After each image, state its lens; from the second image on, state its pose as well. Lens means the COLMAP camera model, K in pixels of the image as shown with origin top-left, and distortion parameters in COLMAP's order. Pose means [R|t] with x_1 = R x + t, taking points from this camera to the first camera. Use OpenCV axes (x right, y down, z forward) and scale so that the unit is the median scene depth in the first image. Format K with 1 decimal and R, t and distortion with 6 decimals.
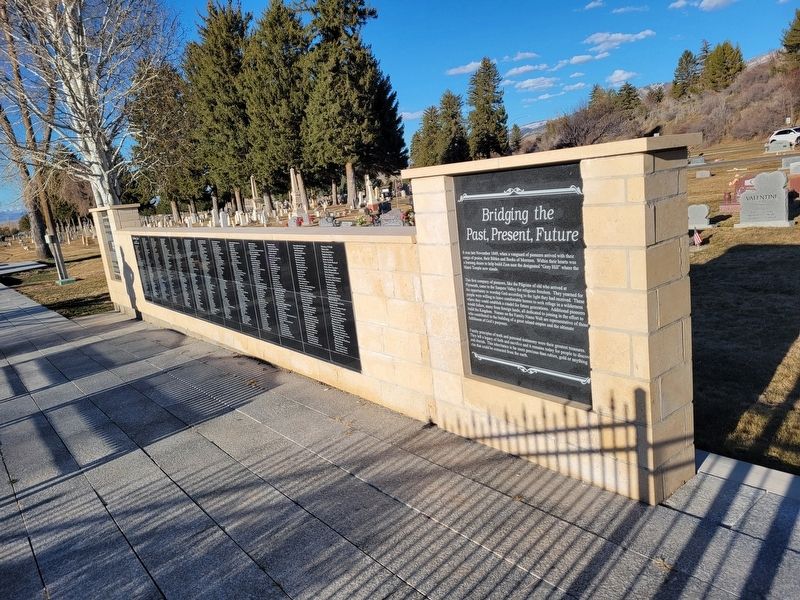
lens RADIAL K [[580.8, 0, 401.1], [0, 580.8, 299.1], [0, 0, 1]] dist [0.048020, -0.021165]
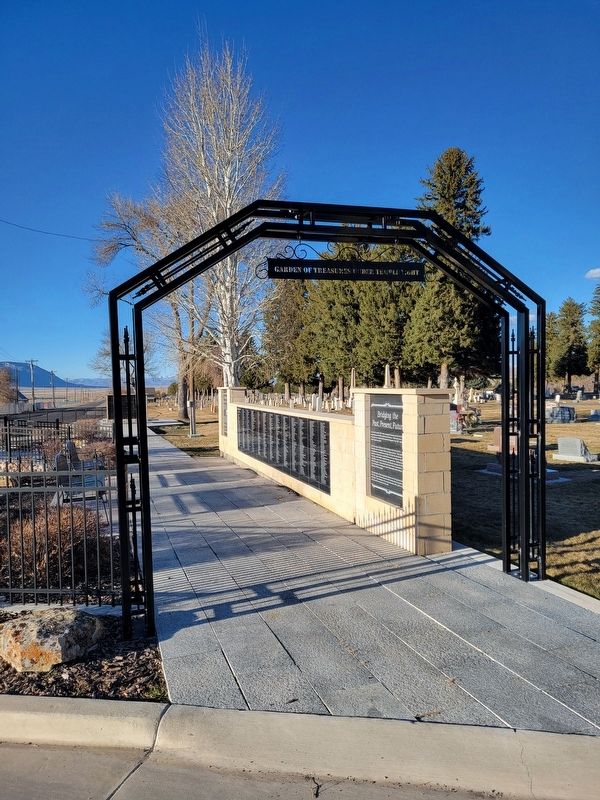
lens RADIAL K [[580.8, 0, 299.7], [0, 580.8, 403.5], [0, 0, 1]] dist [0.048020, -0.021165]
pose [[0.934084, 0.109947, -0.339704, 0.130899], [-0.159262, 0.979818, -0.120798, 0.025436], [0.319567, 0.166938, 0.932743, -0.232110]]
